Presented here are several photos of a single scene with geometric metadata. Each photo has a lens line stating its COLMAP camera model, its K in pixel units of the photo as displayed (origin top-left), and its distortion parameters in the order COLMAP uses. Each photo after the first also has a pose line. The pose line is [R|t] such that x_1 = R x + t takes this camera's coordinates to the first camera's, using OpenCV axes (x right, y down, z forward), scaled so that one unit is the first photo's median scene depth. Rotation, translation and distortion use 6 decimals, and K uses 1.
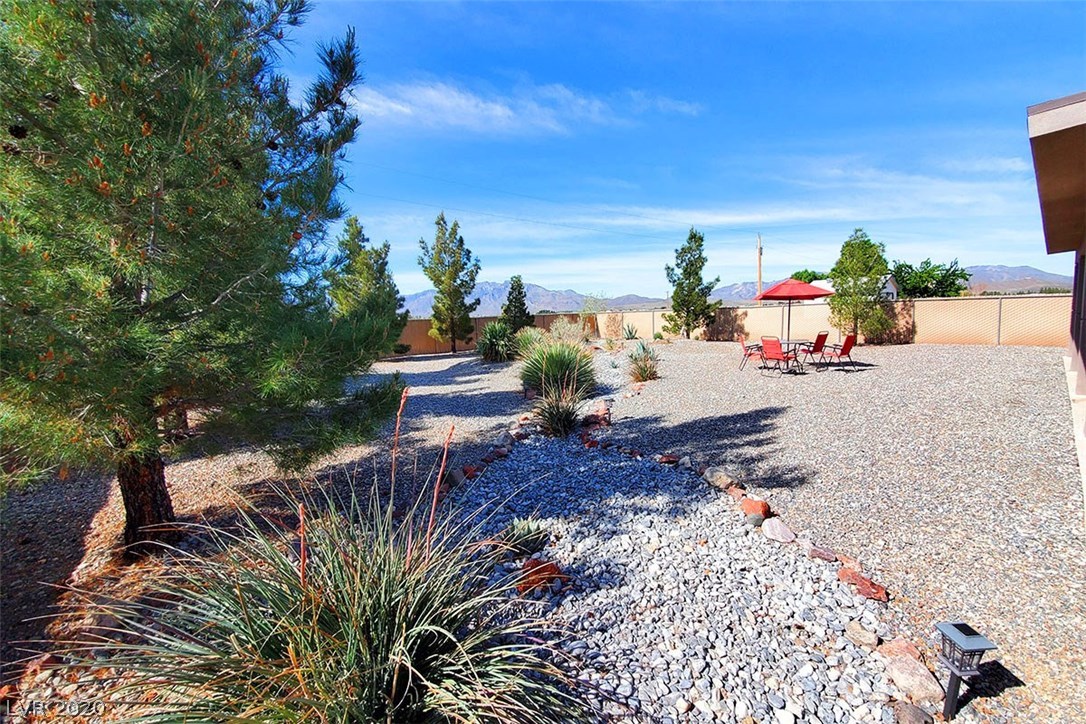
lens RADIAL K [[434.3, 0, 567.4], [0, 434.3, 346.6], [0, 0, 1]] dist [0.003359, -0.012255]
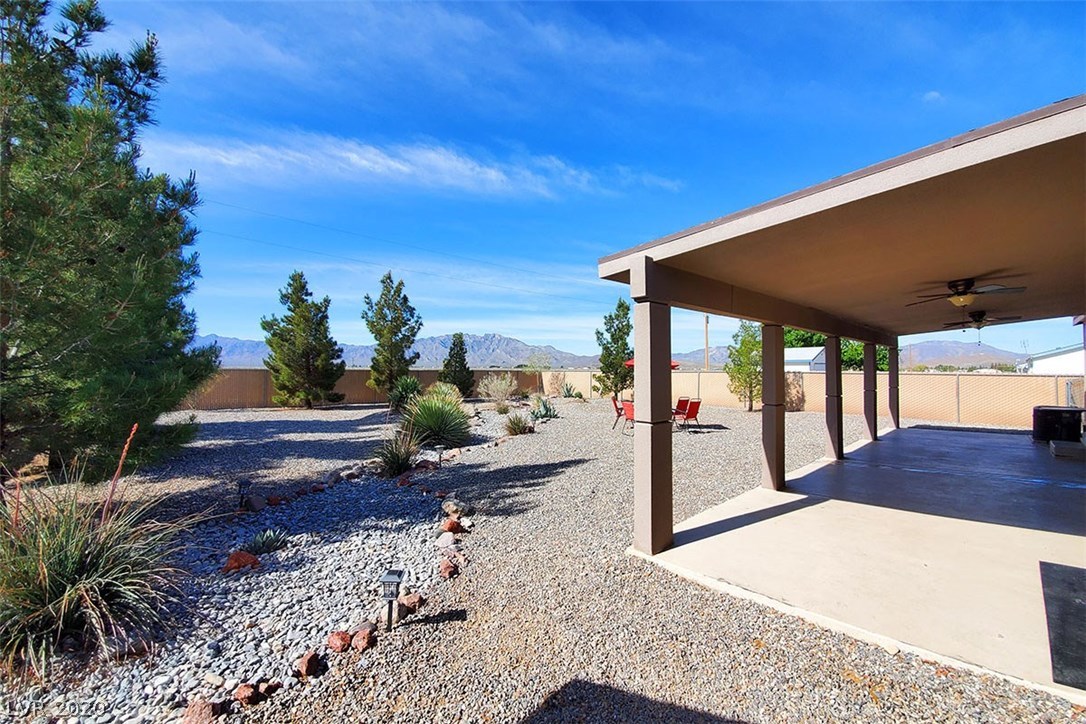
lens RADIAL K [[434.3, 0, 574.8], [0, 434.3, 340.6], [0, 0, 1]] dist [0.003359, -0.012255]
pose [[0.997534, 0.046572, 0.052508, 0.117514], [-0.038635, 0.988946, -0.143156, -0.002993], [-0.058595, 0.140774, 0.988306, -0.070013]]
